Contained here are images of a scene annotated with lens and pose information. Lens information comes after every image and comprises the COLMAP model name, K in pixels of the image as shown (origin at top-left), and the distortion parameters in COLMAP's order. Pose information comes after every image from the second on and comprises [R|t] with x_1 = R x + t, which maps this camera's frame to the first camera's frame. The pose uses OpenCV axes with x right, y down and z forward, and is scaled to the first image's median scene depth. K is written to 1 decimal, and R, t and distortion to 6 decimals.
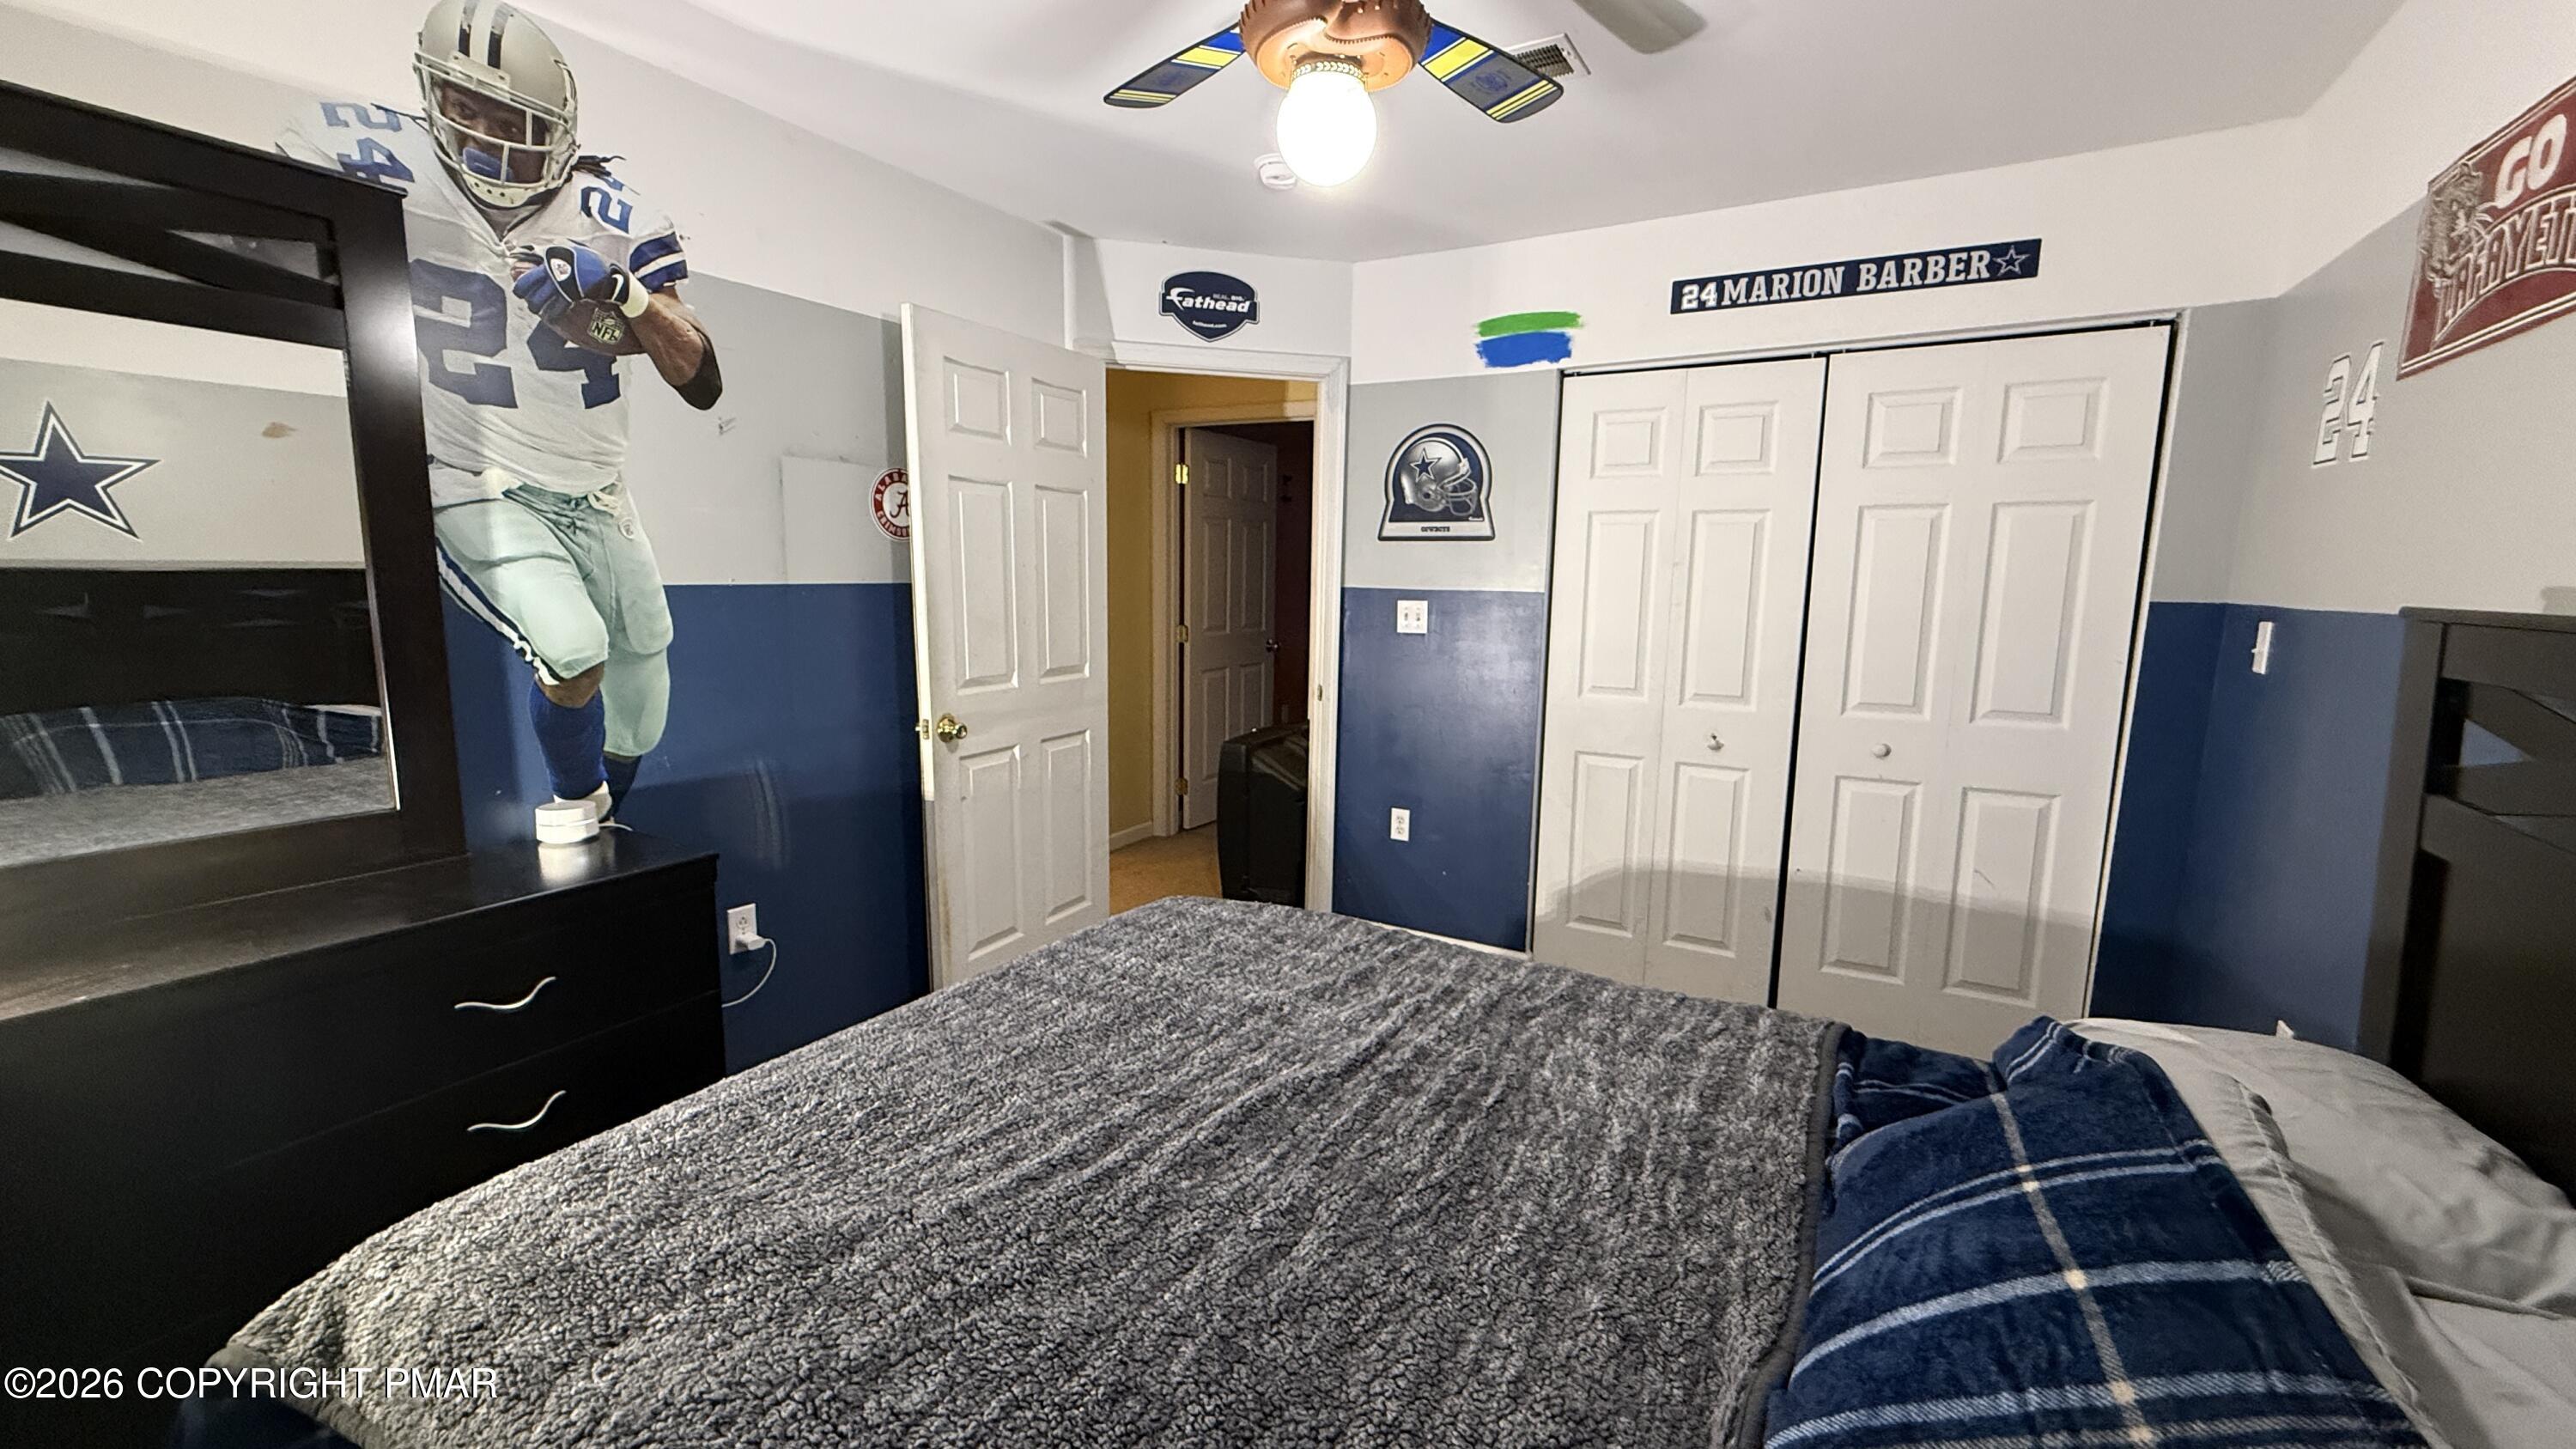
lens RADIAL K [[1026.7, 0, 1280.6], [0, 1026.7, 723.9], [0, 0, 1]] dist [0.000977, -0.000100]
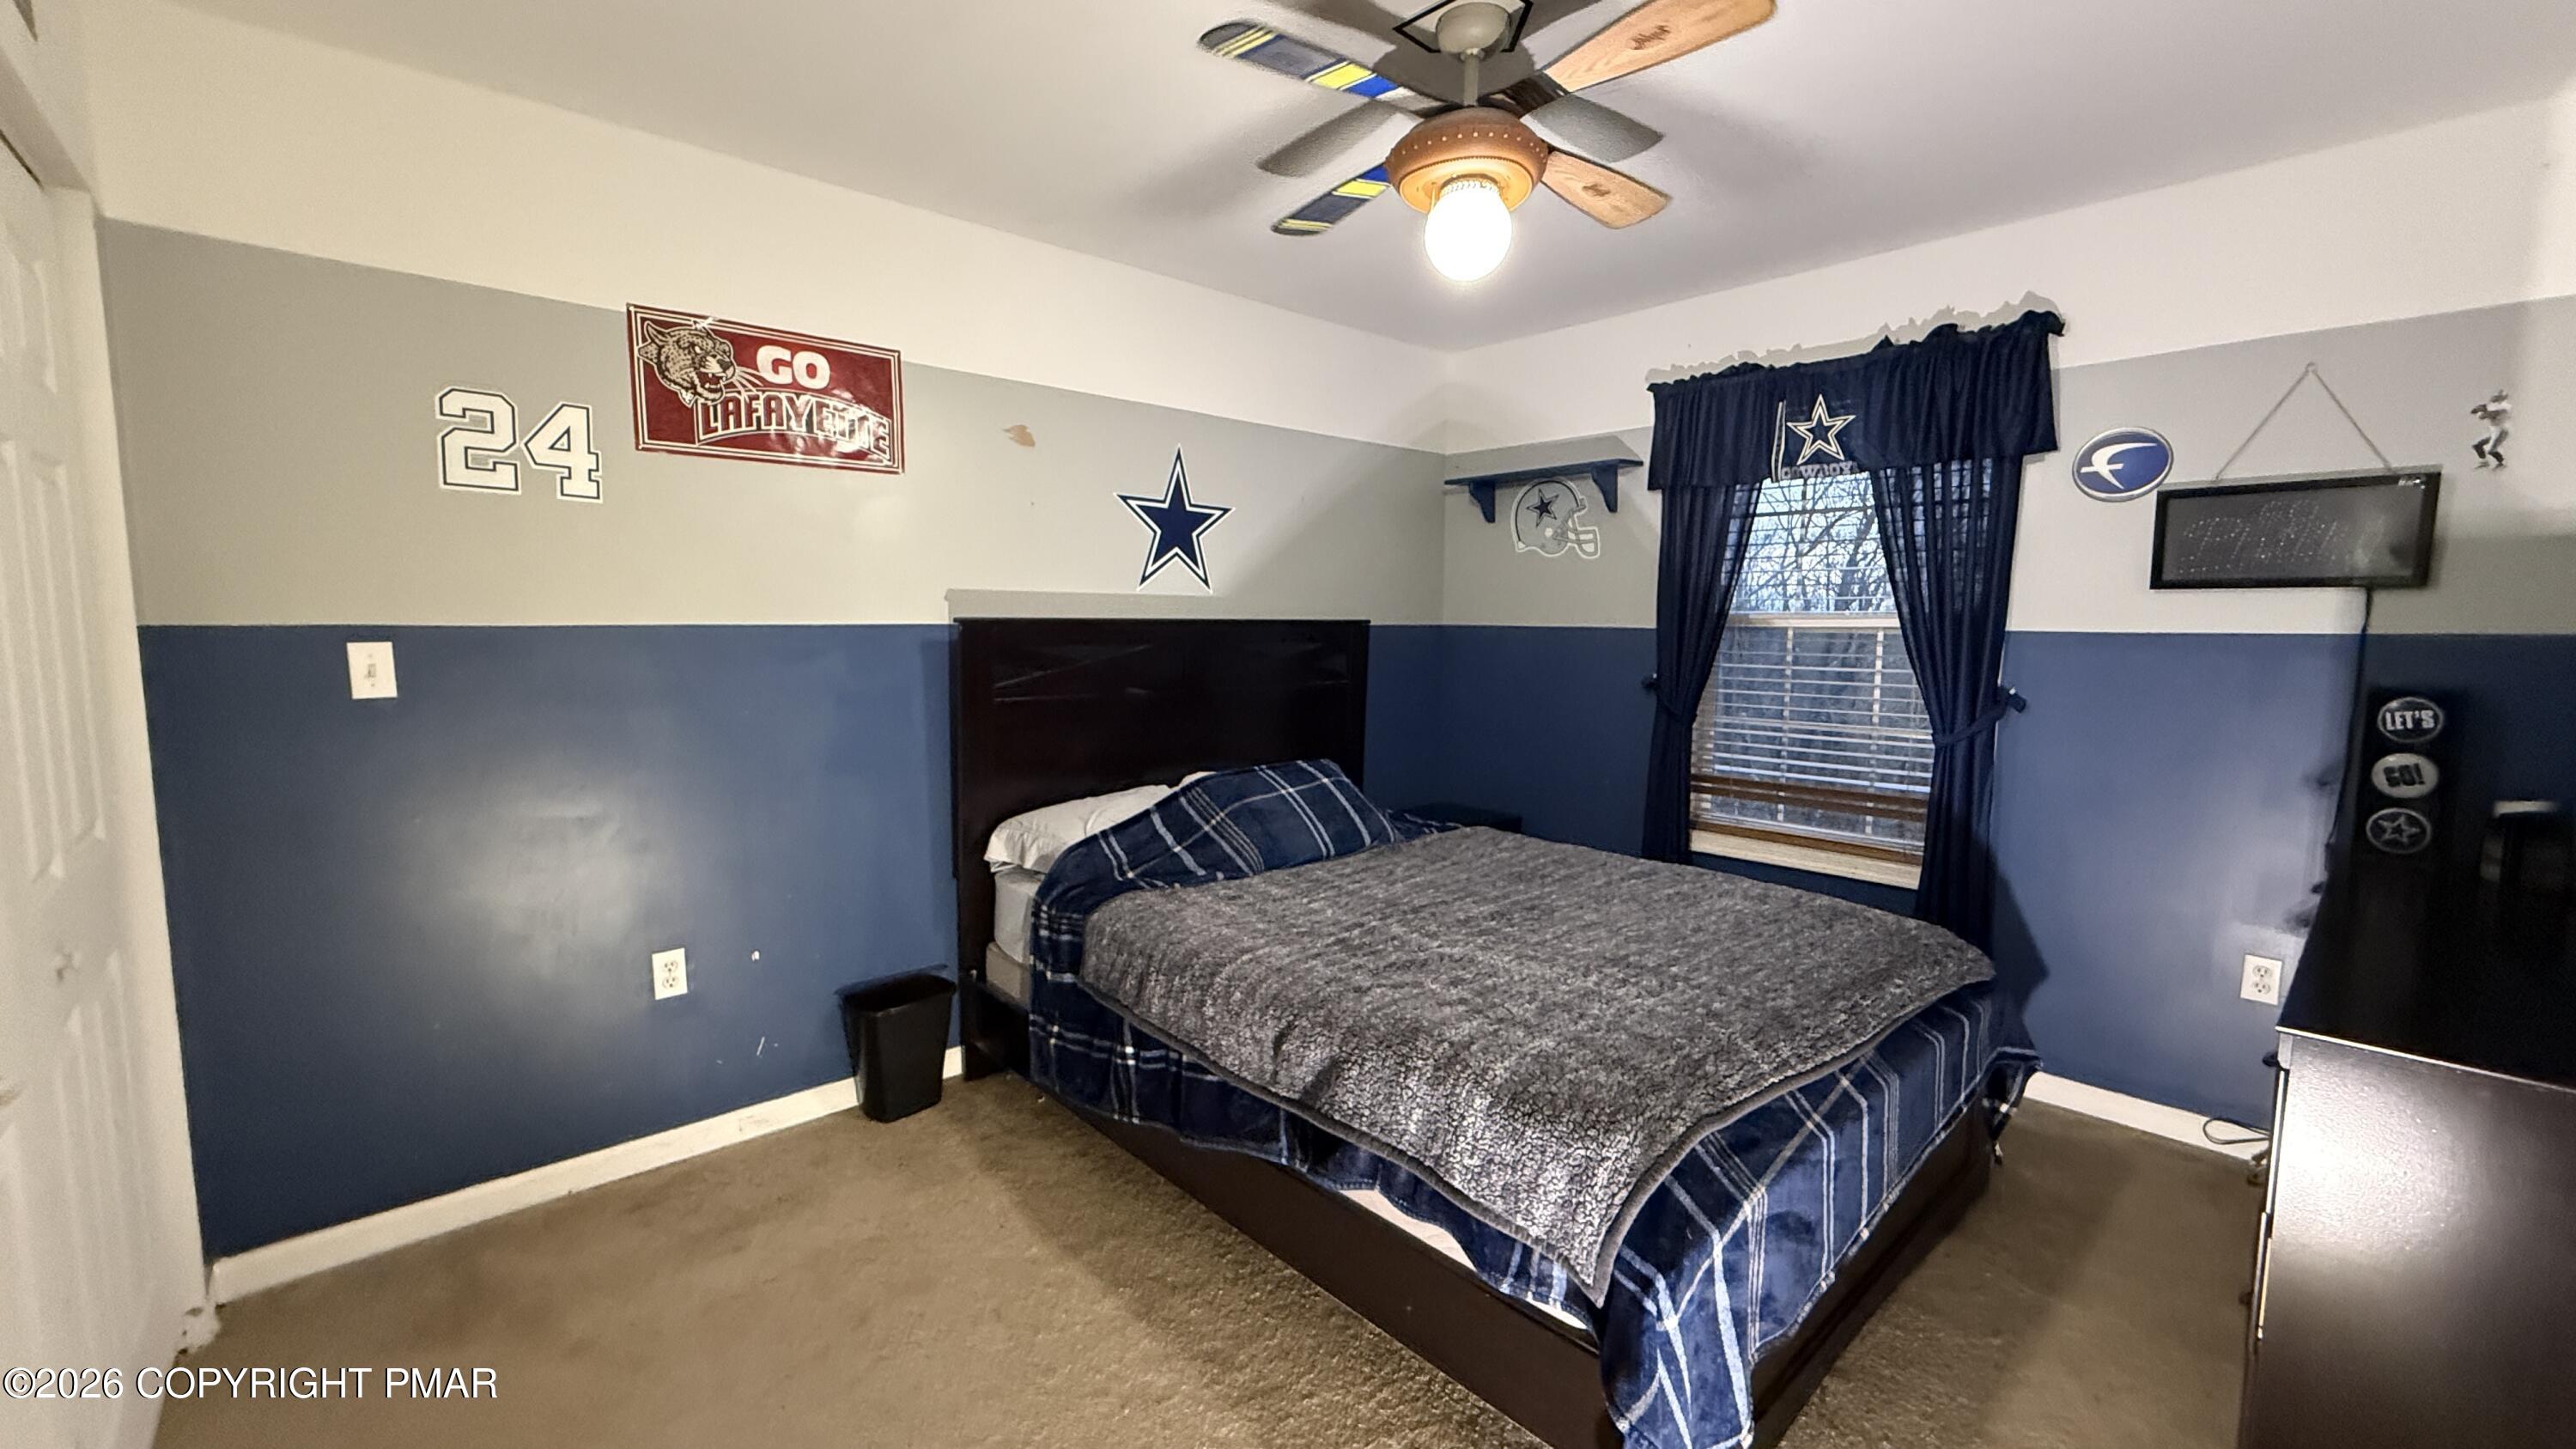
lens RADIAL K [[1026.7, 0, 1292.3], [0, 1026.7, 724.0], [0, 0, 1]] dist [0.000977, -0.000100]
pose [[-0.951730, -0.049378, 0.302939, -0.080539], [0.027756, 0.969086, 0.245157, -0.174513], [-0.305680, 0.241732, -0.920937, 1.218553]]
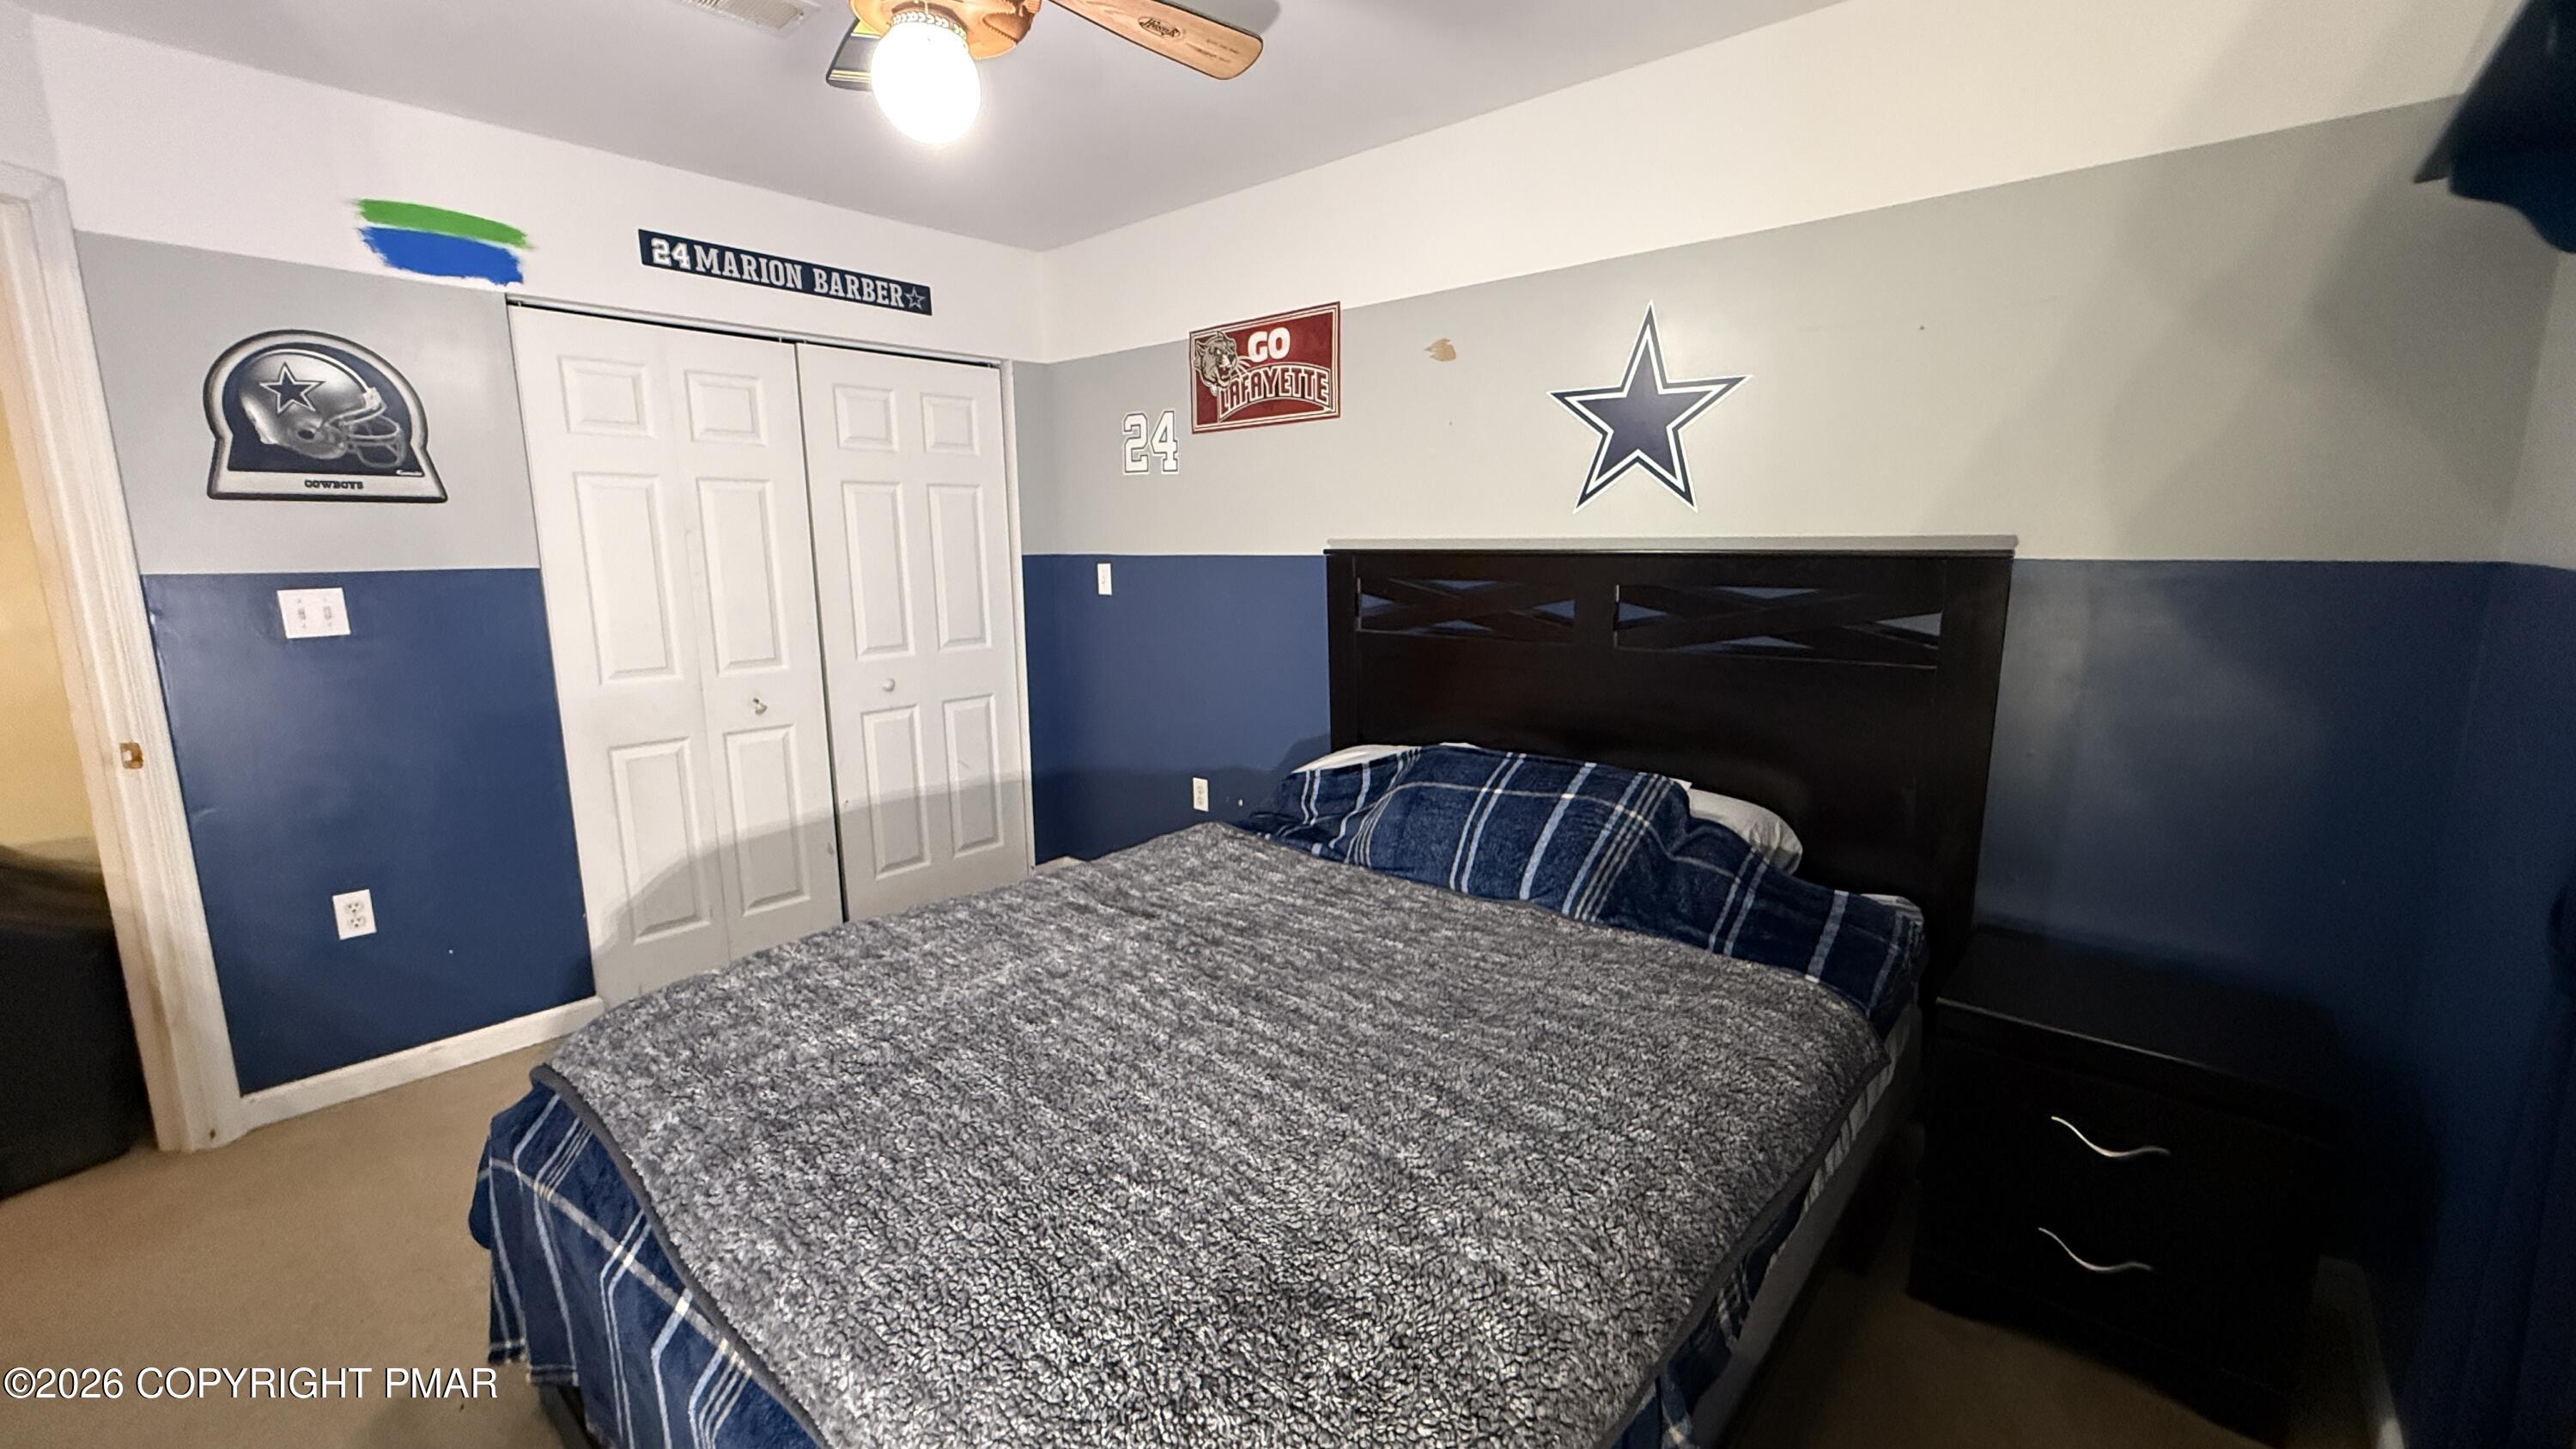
lens RADIAL K [[1026.7, 0, 1277.4], [0, 1026.7, 726.7], [0, 0, 1]] dist [0.000977, -0.000100]
pose [[0.197466, -0.189828, 0.961755, -0.500517], [0.155116, 0.974763, 0.160547, -0.049473], [-0.967960, 0.117481, 0.221928, 0.287605]]
